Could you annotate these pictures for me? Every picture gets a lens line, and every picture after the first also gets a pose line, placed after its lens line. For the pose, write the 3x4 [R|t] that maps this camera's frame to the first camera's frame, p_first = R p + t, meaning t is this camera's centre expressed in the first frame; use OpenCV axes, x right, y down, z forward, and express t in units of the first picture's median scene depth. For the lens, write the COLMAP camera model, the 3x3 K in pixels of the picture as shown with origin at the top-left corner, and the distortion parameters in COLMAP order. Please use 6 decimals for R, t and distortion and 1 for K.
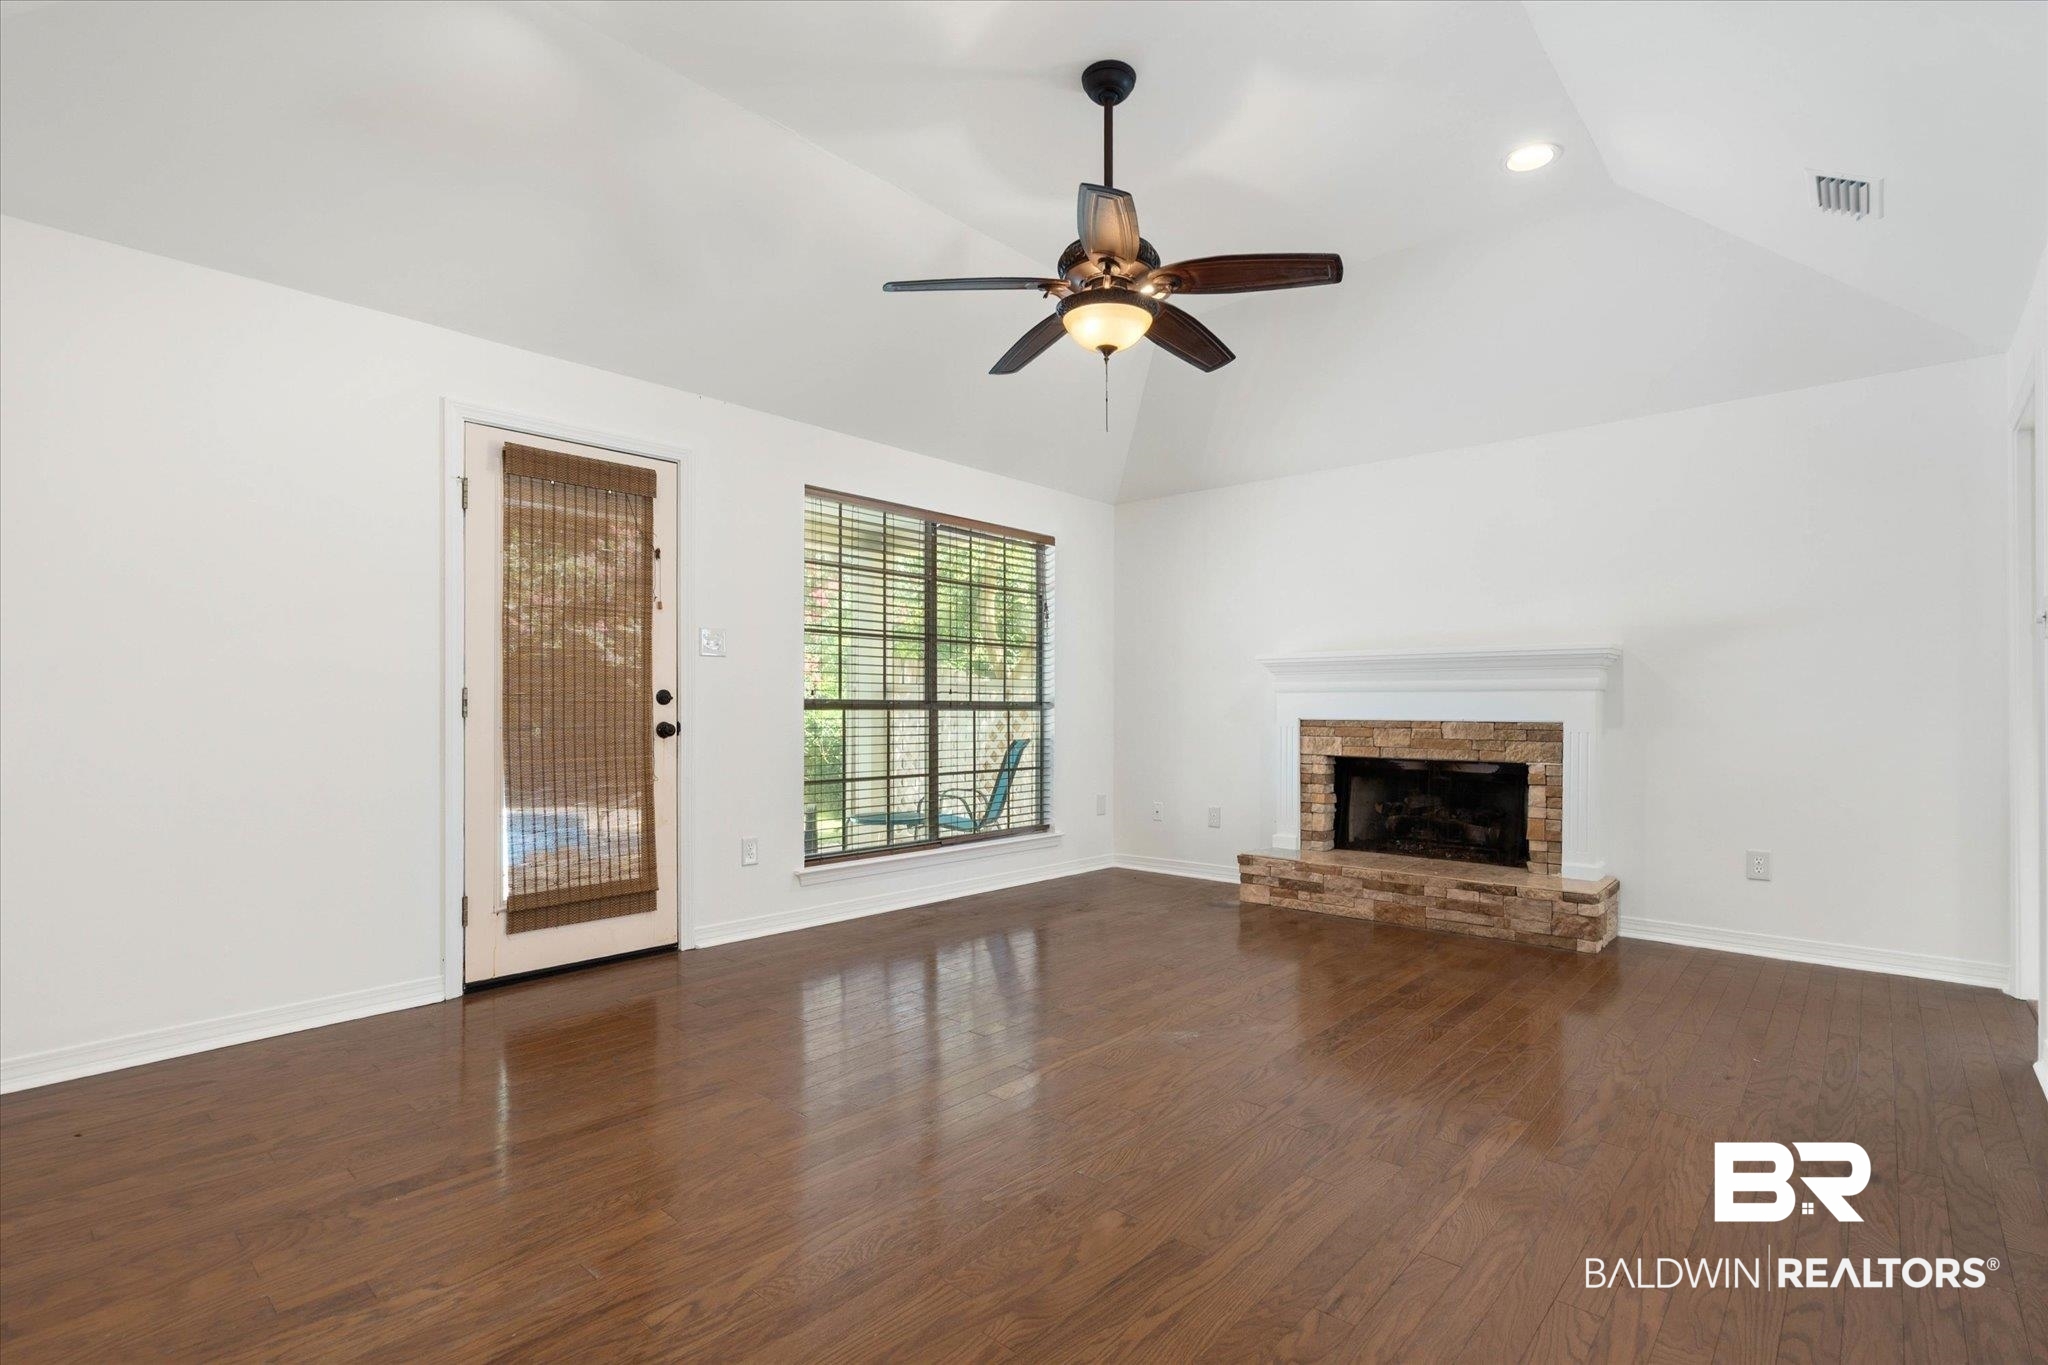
lens RADIAL K [[929.8, 0, 1028.4], [0, 929.8, 721.6], [0, 0, 1]] dist [-0.000010, 0.000196]
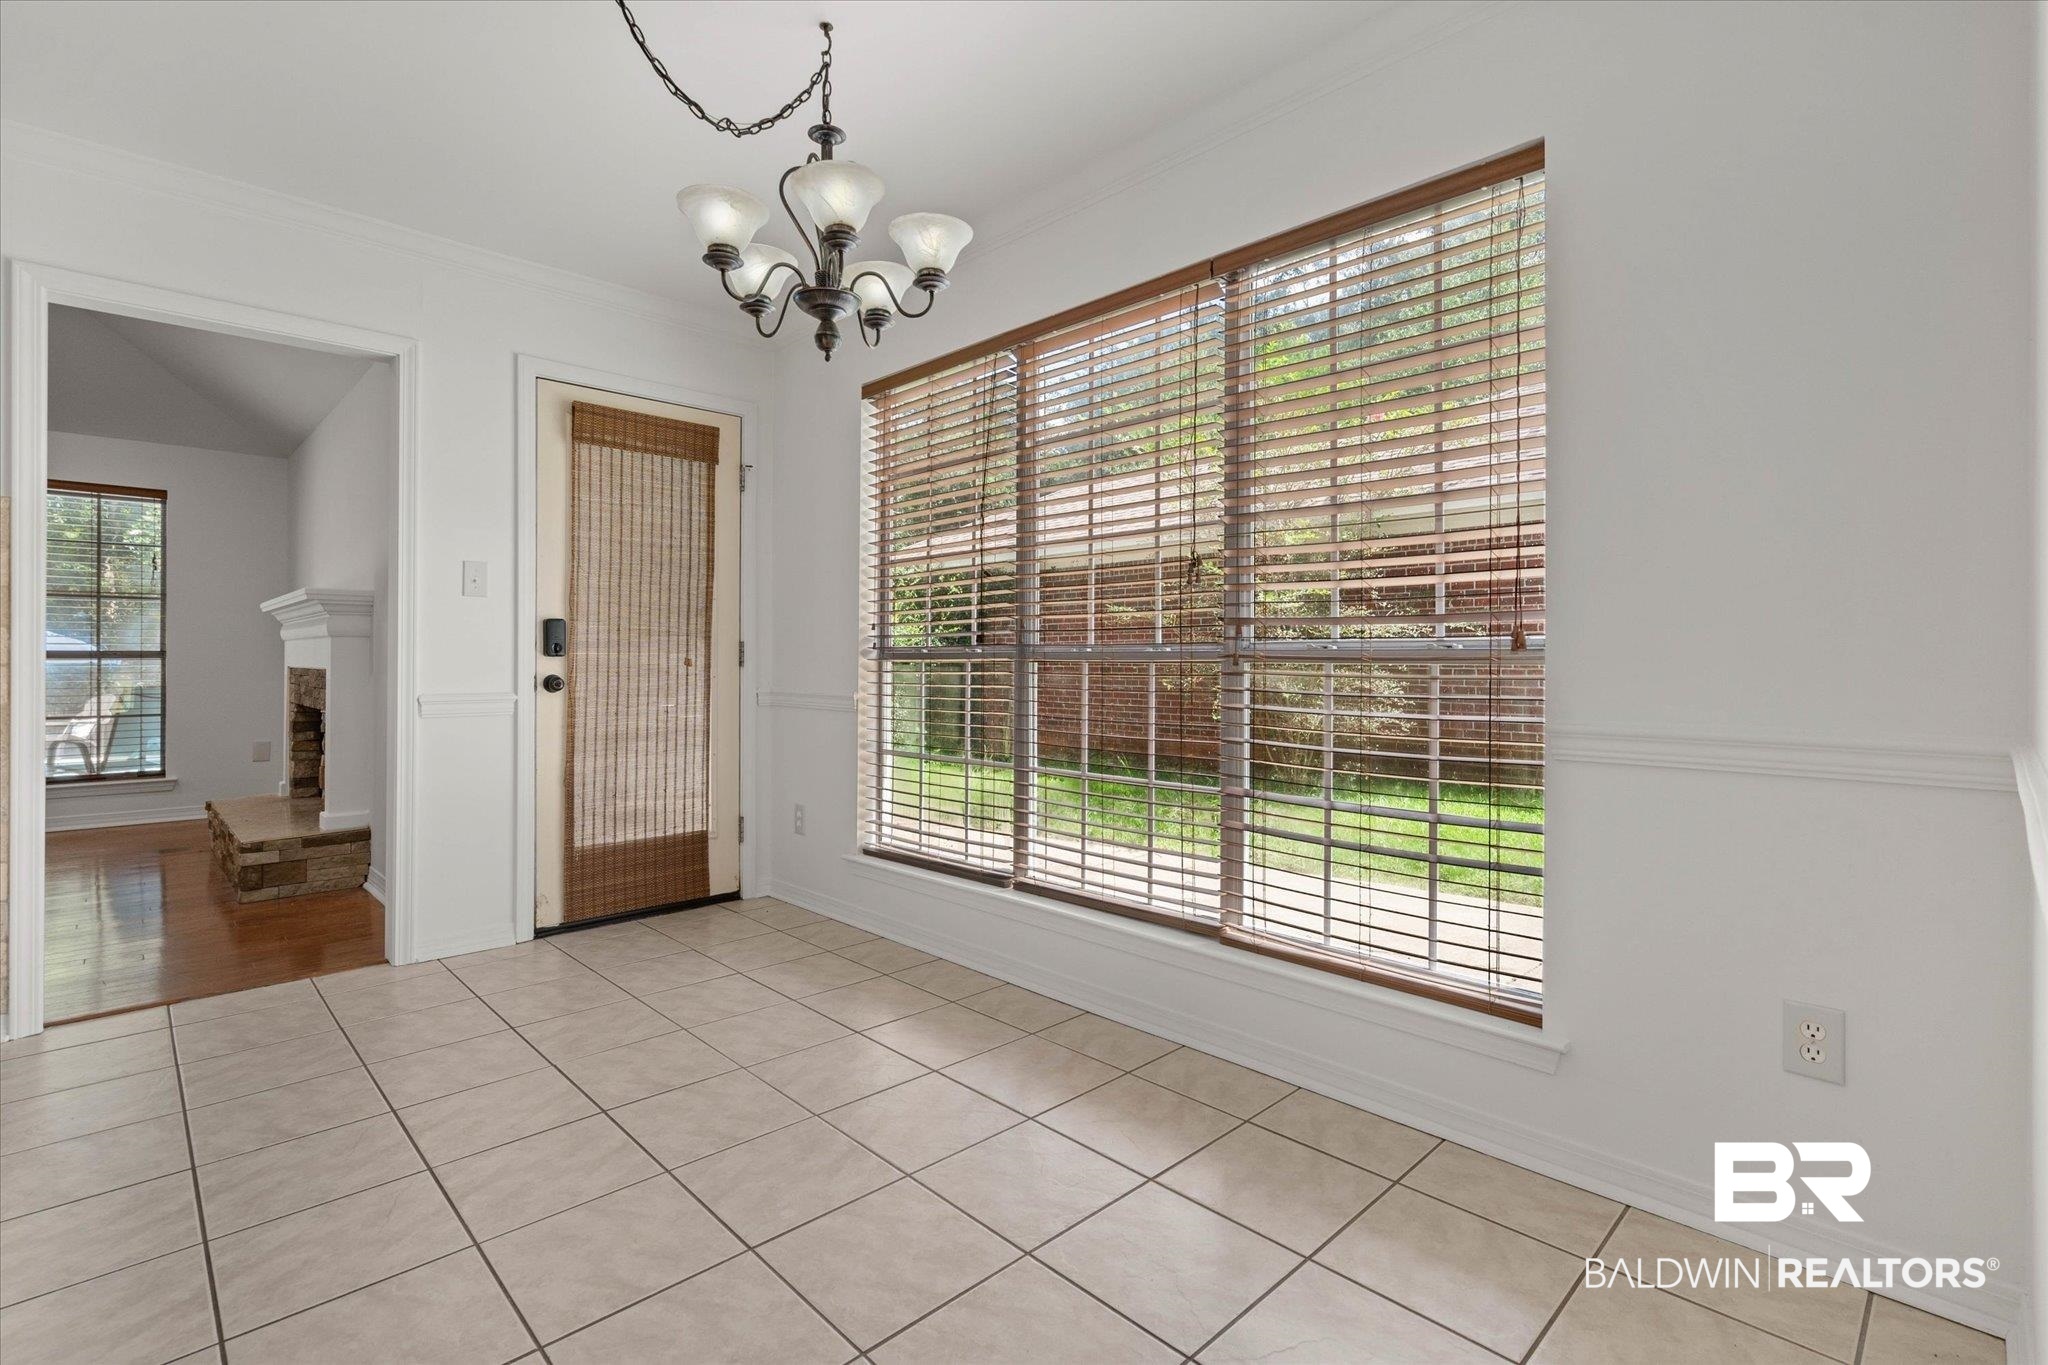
lens RADIAL K [[947.4, 0, 1025.7], [0, 947.4, 658.2], [0, 0, 1]] dist [-0.000441, 0.000032]
pose [[0.998145, 0.002463, -0.060831, 1.554911], [-0.003741, 0.999775, -0.020899, 0.008740], [0.060766, 0.021088, 0.997929, 0.021209]]
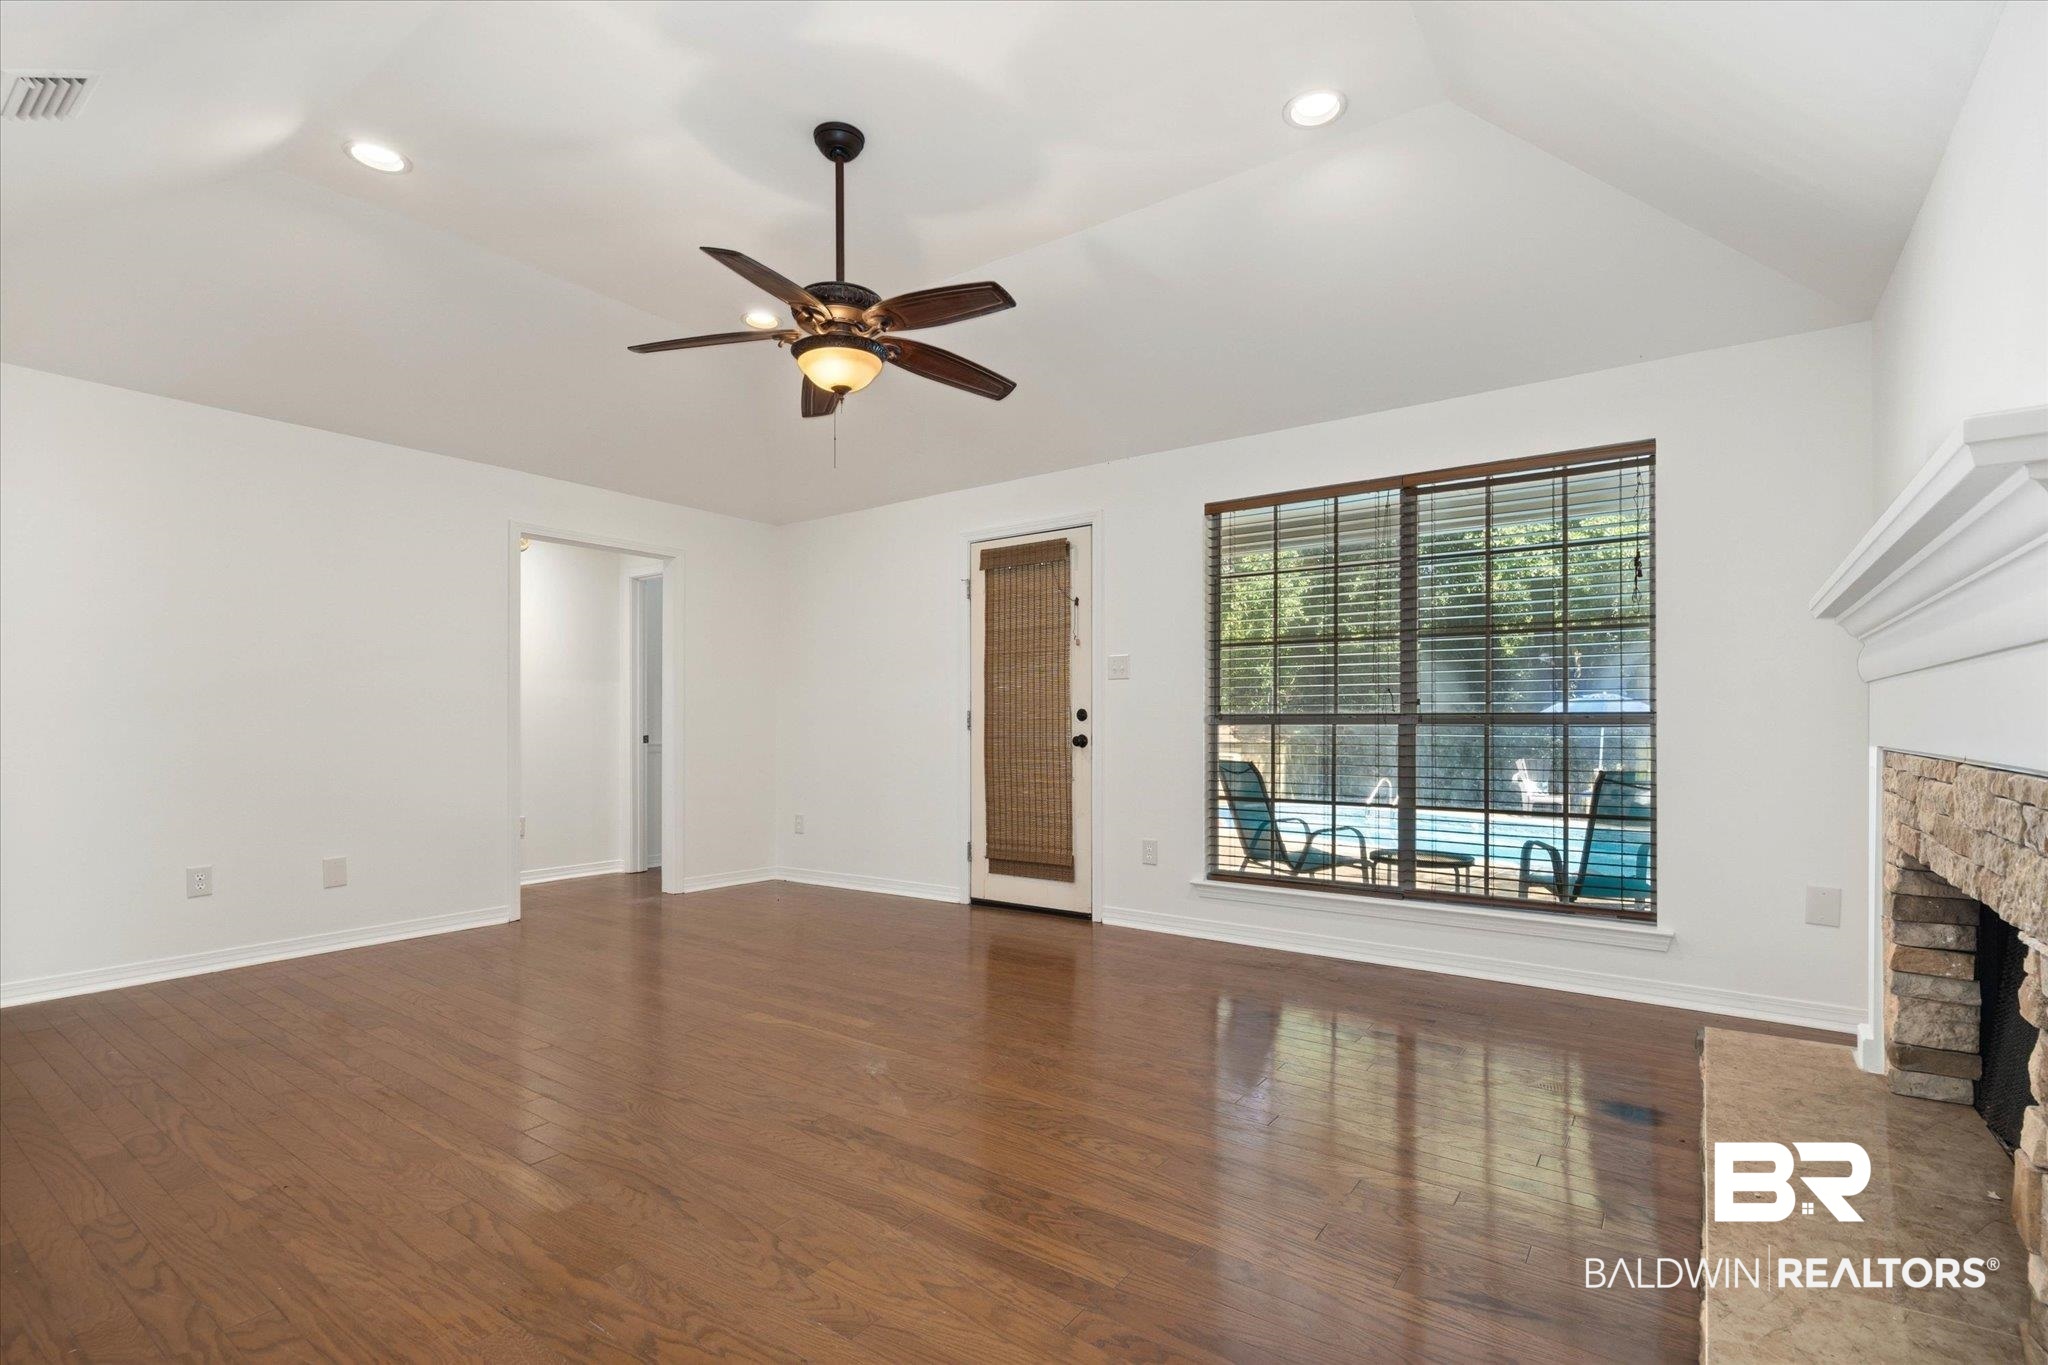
lens RADIAL K [[938.0, 0, 1055.0], [0, 938.0, 730.8], [0, 0, 1]] dist [-0.001534, -0.000001]
pose [[0.133848, 0.004574, -0.990991, 0.863019], [-0.012700, 0.999915, 0.002900, -0.007947], [0.990920, 0.012197, 0.133895, 0.797613]]
